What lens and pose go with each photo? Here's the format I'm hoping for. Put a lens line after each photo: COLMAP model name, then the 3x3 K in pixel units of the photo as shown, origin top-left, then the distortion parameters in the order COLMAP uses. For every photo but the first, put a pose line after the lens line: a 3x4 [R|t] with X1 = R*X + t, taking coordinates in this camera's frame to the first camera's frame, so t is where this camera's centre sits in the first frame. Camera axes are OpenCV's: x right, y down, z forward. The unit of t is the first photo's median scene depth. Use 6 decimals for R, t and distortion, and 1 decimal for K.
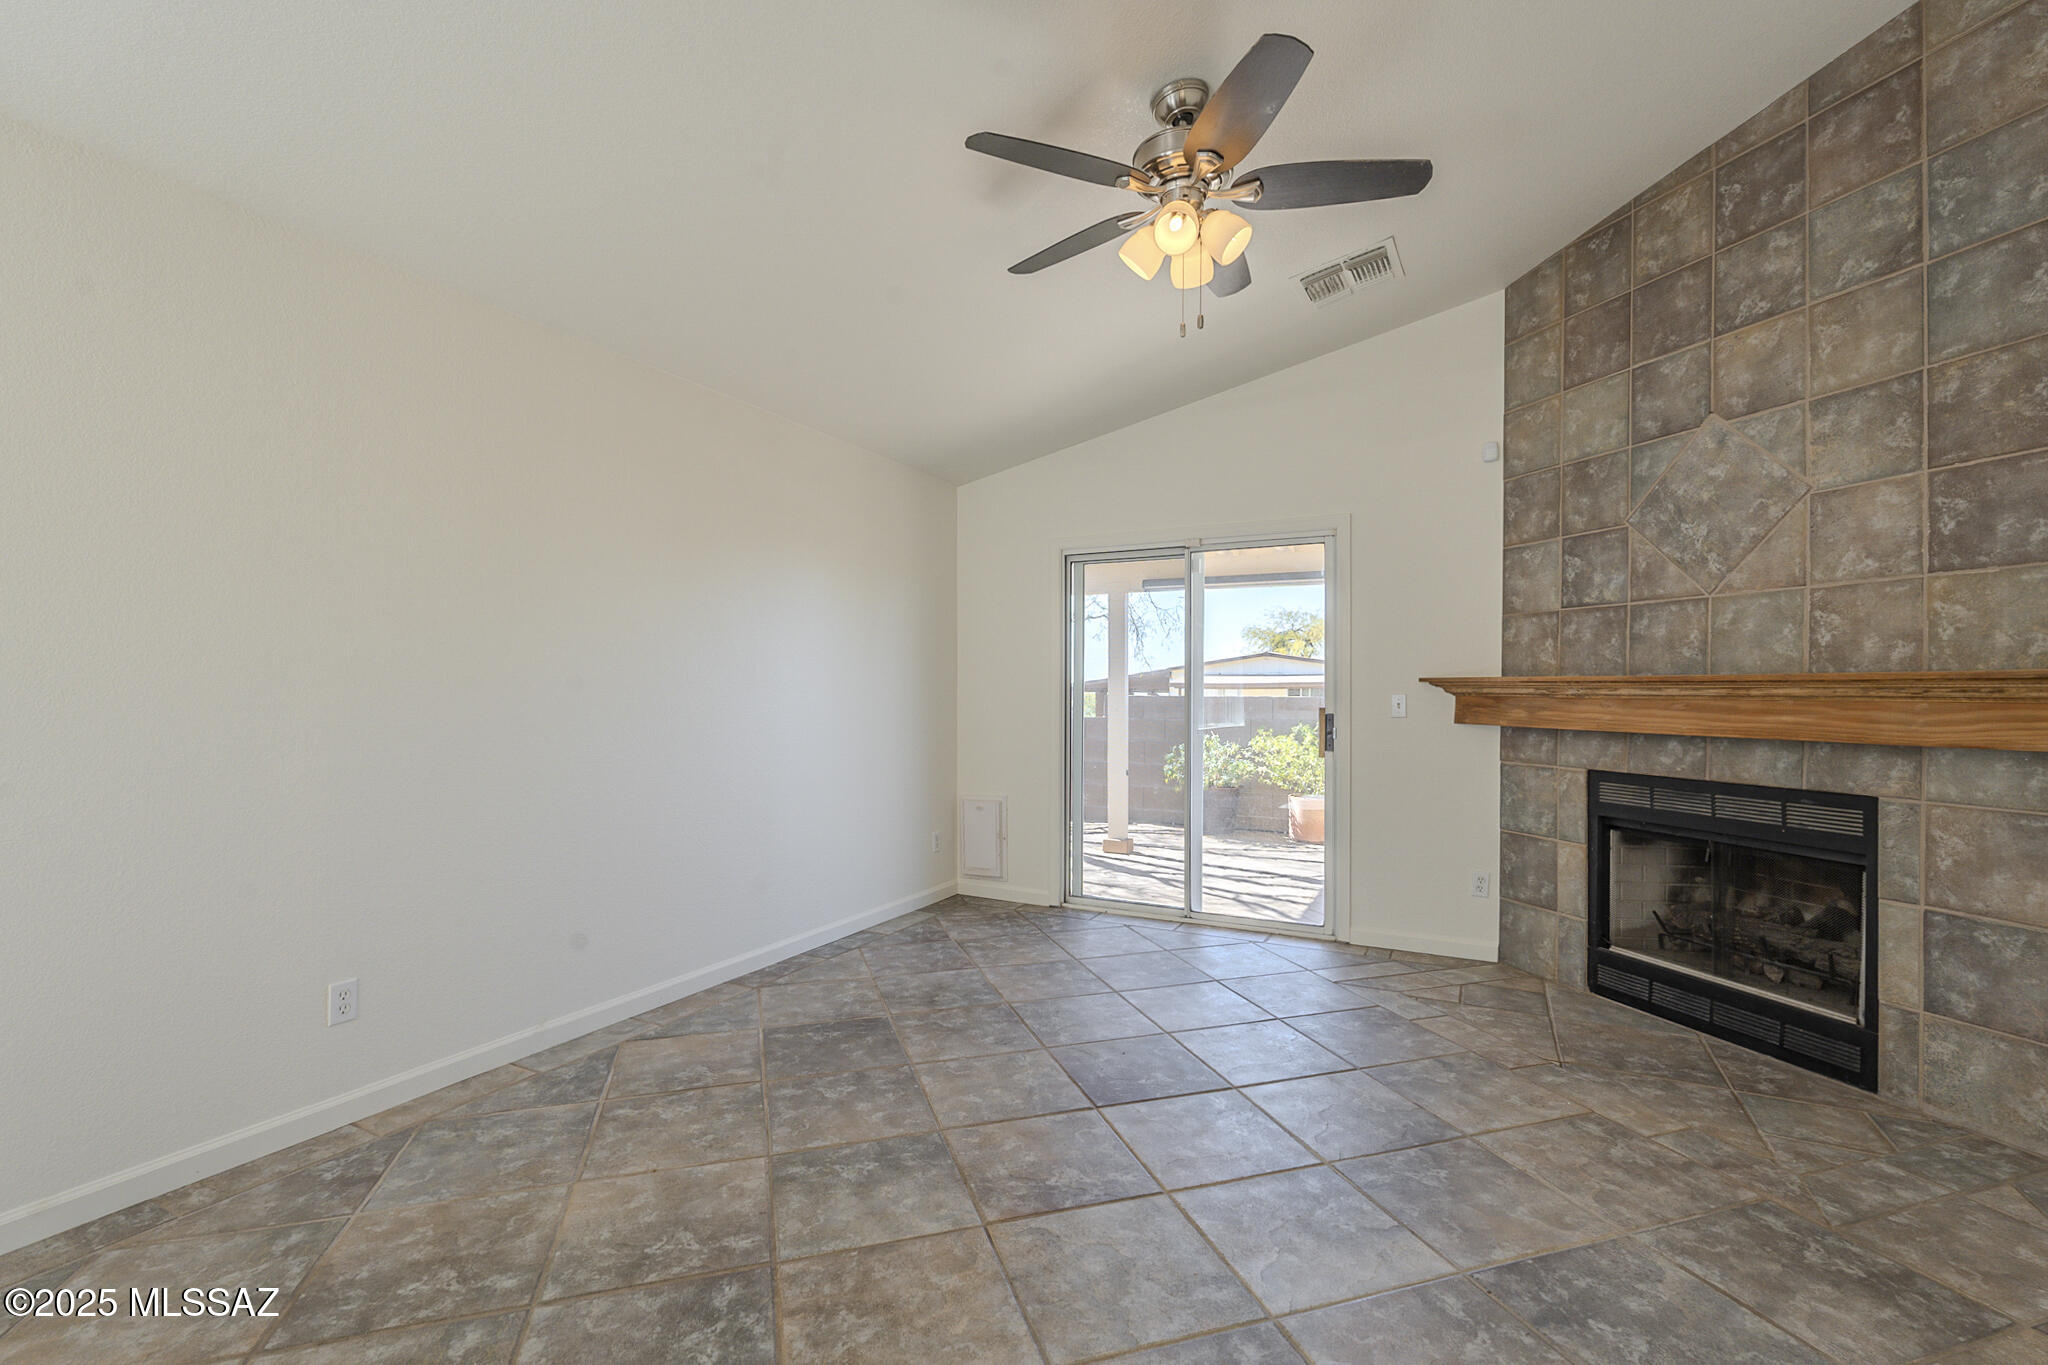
lens RADIAL K [[900.2, 0, 1031.5], [0, 900.2, 690.1], [0, 0, 1]] dist [0.002052, -0.000097]
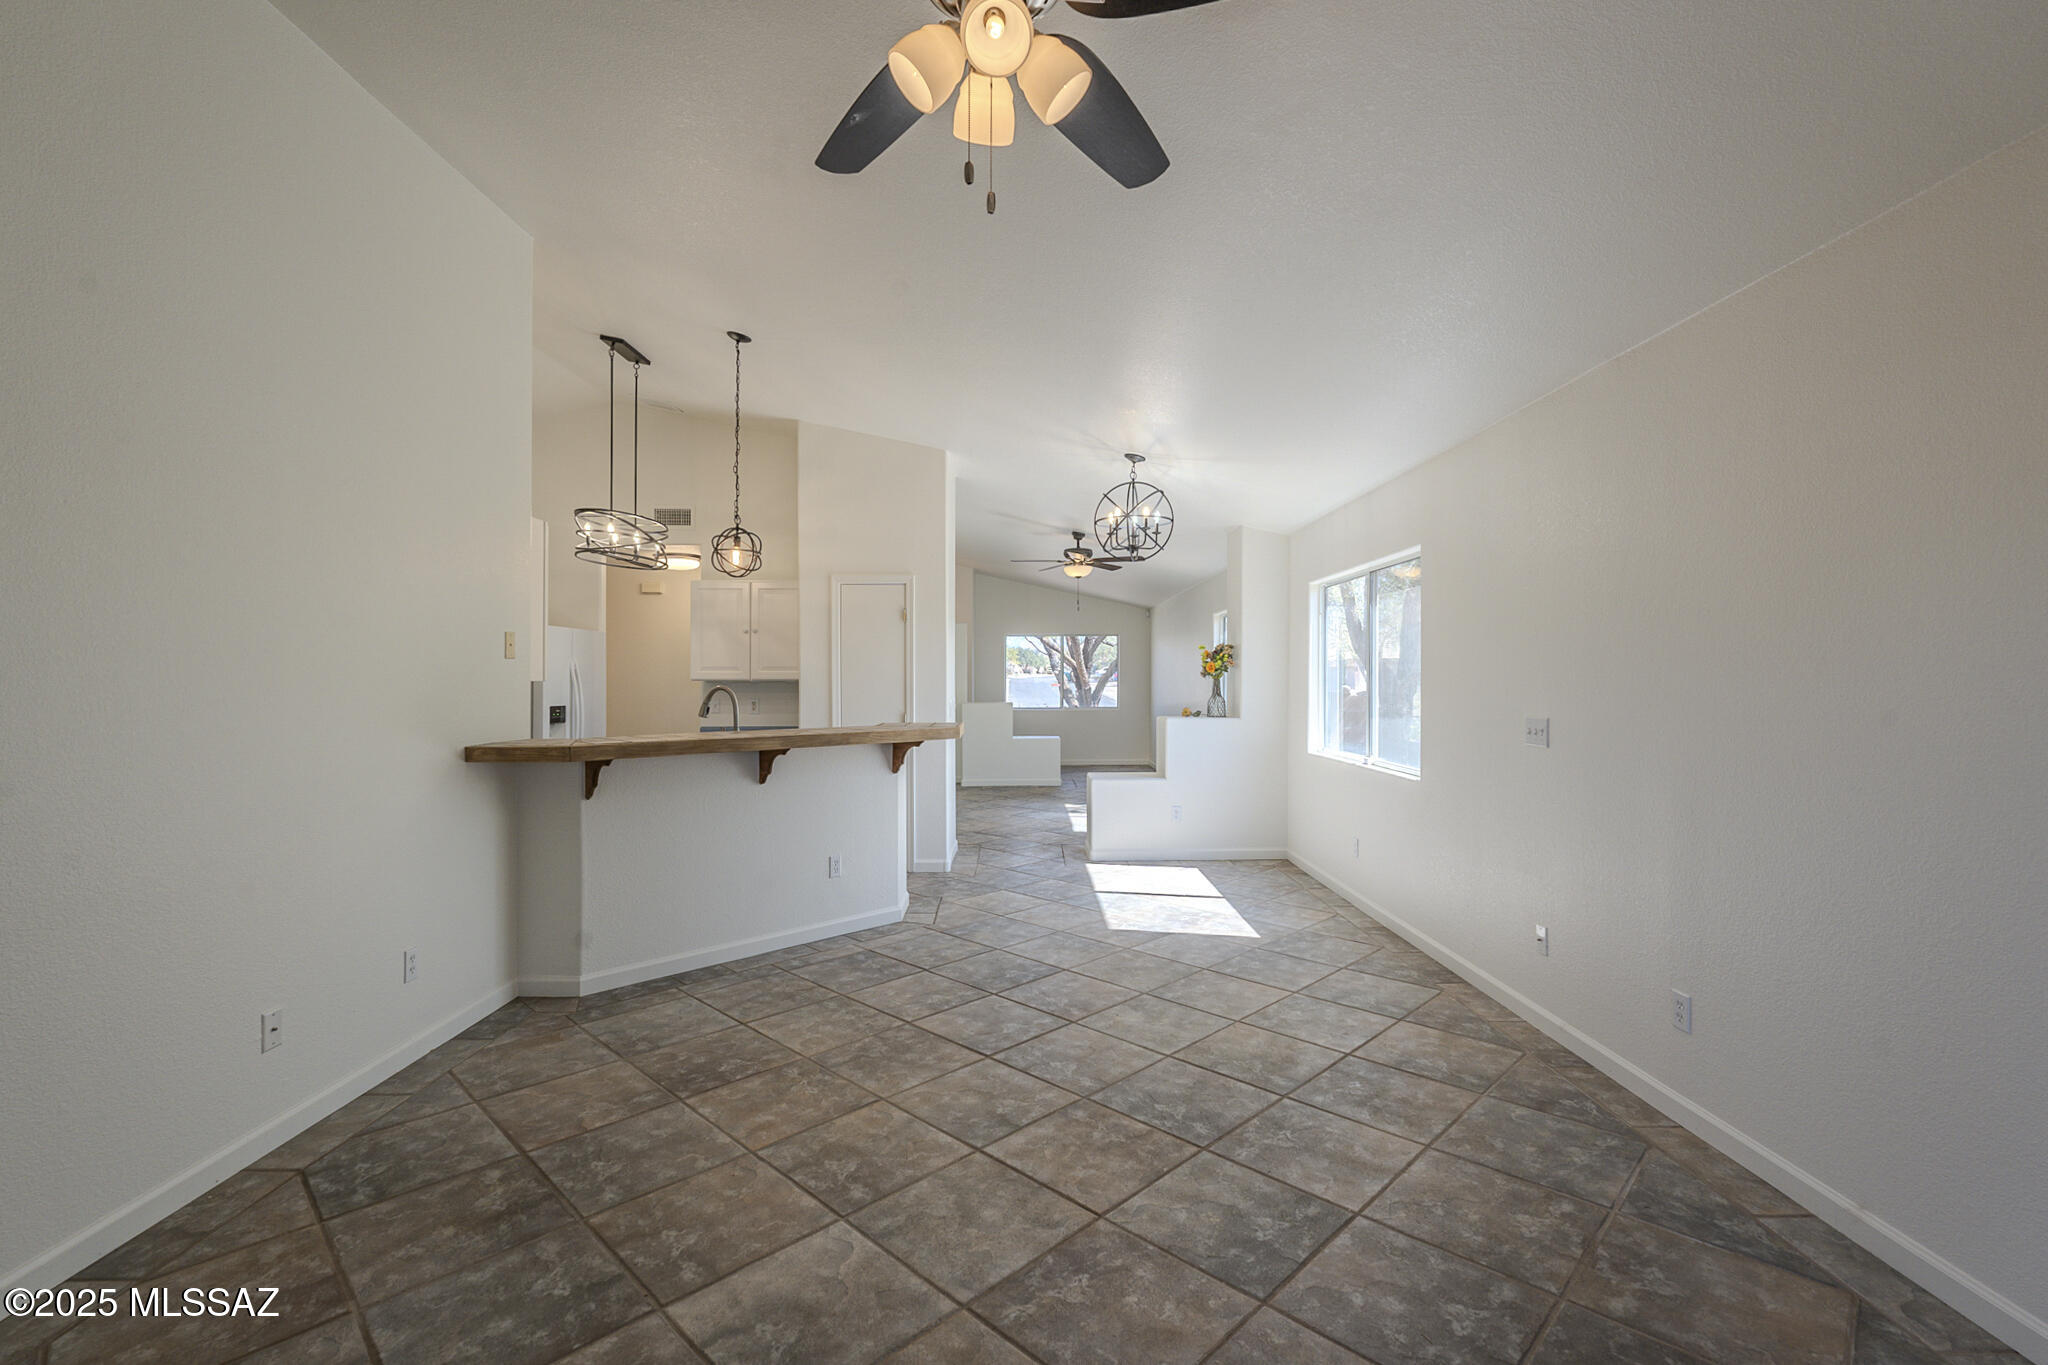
lens RADIAL K [[900.2, 0, 1030.3], [0, 900.2, 670.9], [0, 0, 1]] dist [0.002052, -0.000097]
pose [[-0.886063, -0.010822, -0.463438, 0.466849], [-0.003474, 0.999854, -0.016705, -0.048243], [0.463551, -0.013191, -0.885972, 1.673622]]
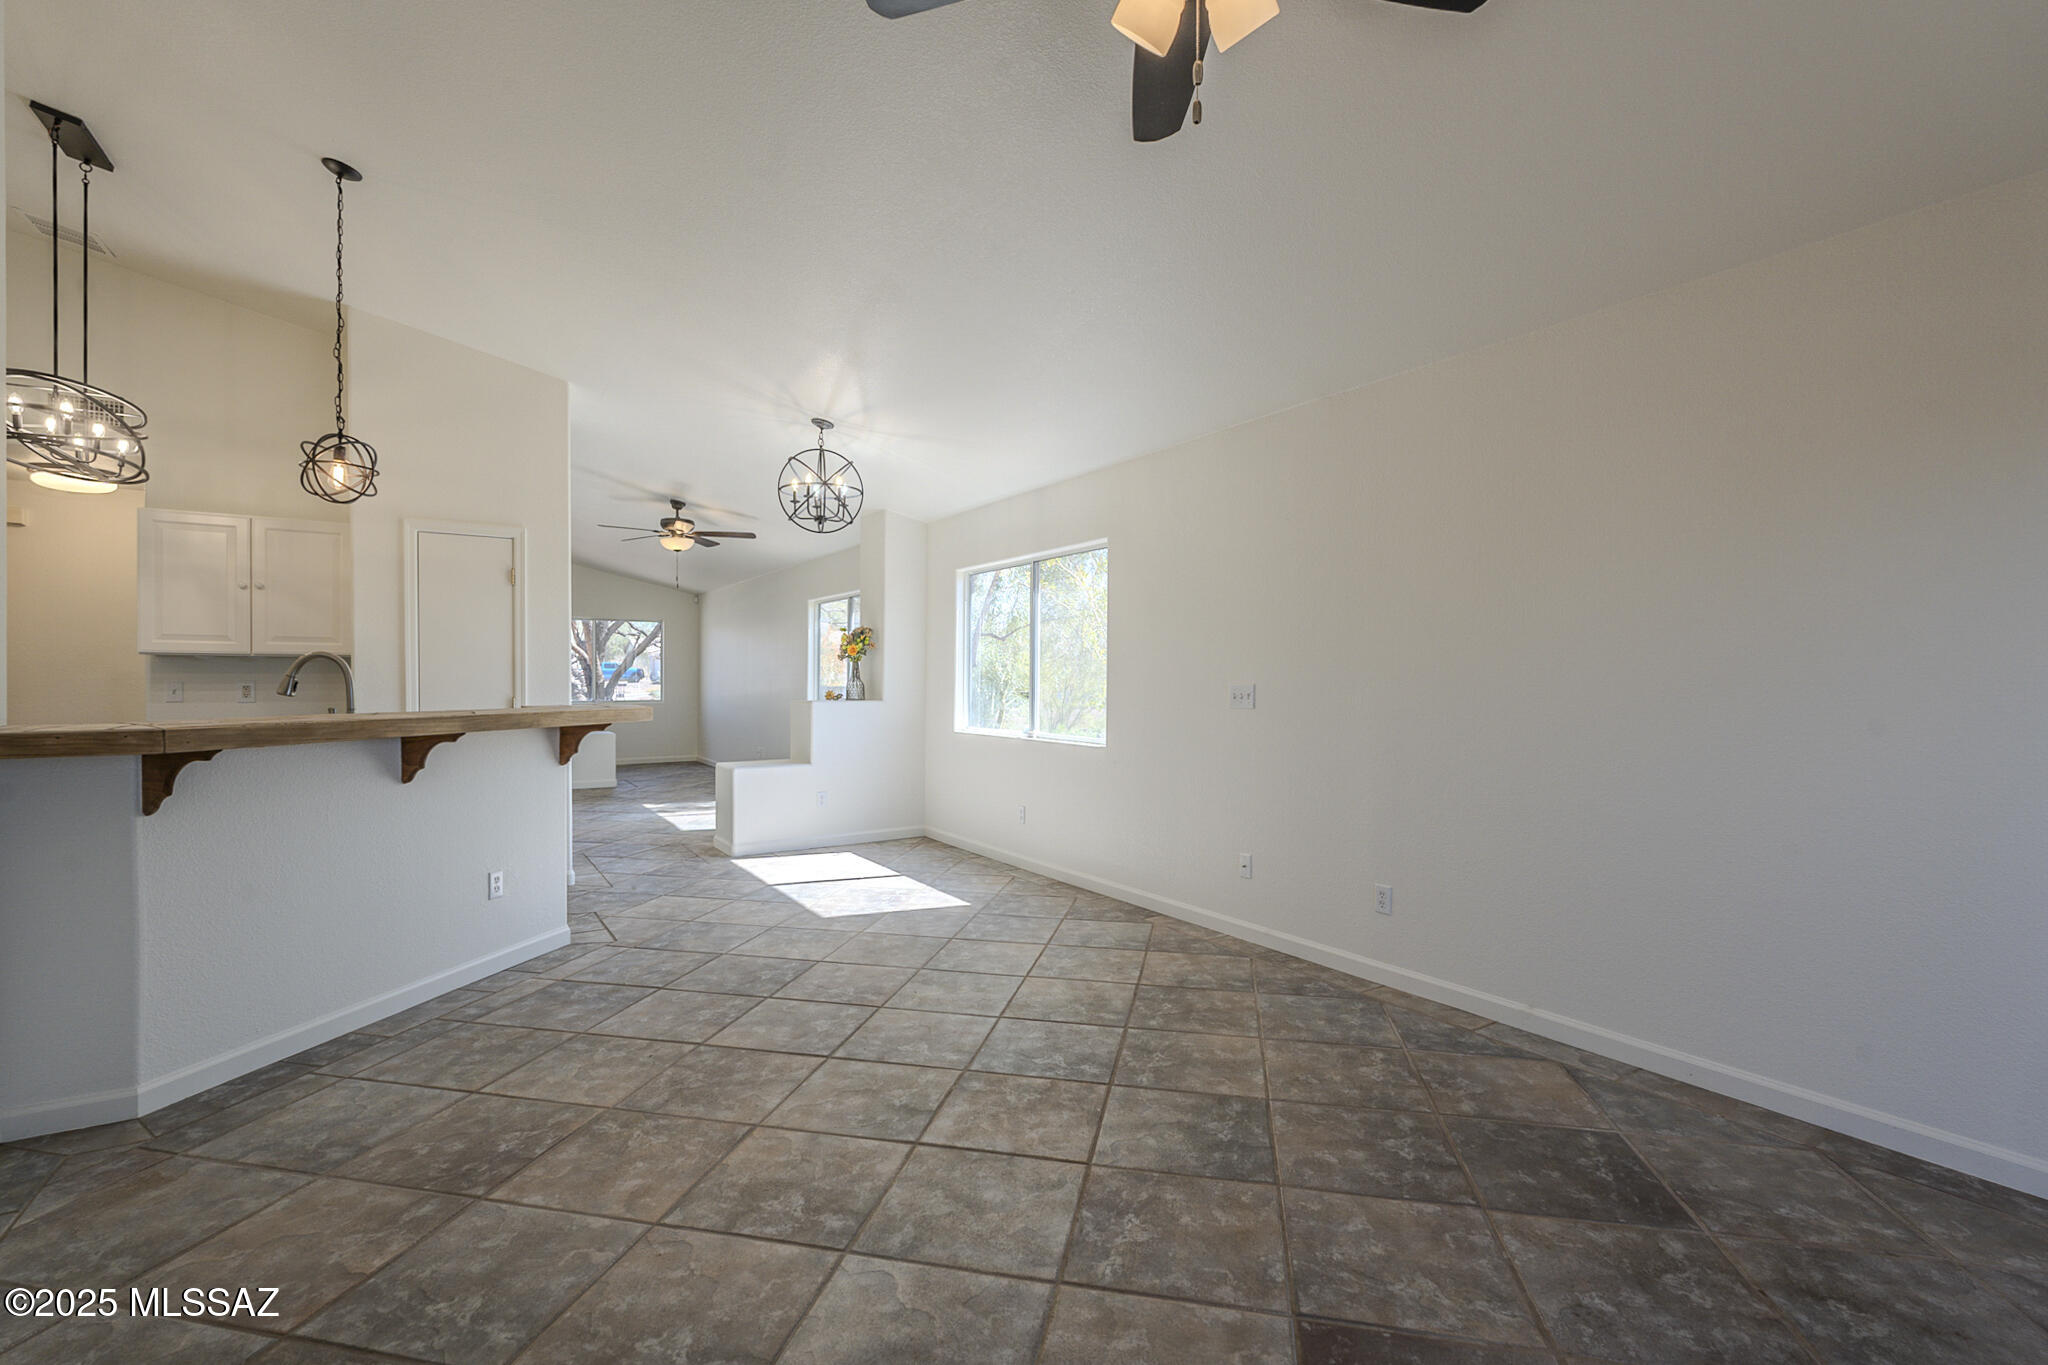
lens RADIAL K [[900.2, 0, 1015.5], [0, 900.2, 681.0], [0, 0, 1]] dist [0.002052, -0.000097]
pose [[-0.507429, -0.007226, -0.861663, 0.818363], [-0.002908, 0.999974, -0.006673, 0.006441], [0.861688, -0.000880, -0.507437, 1.275354]]
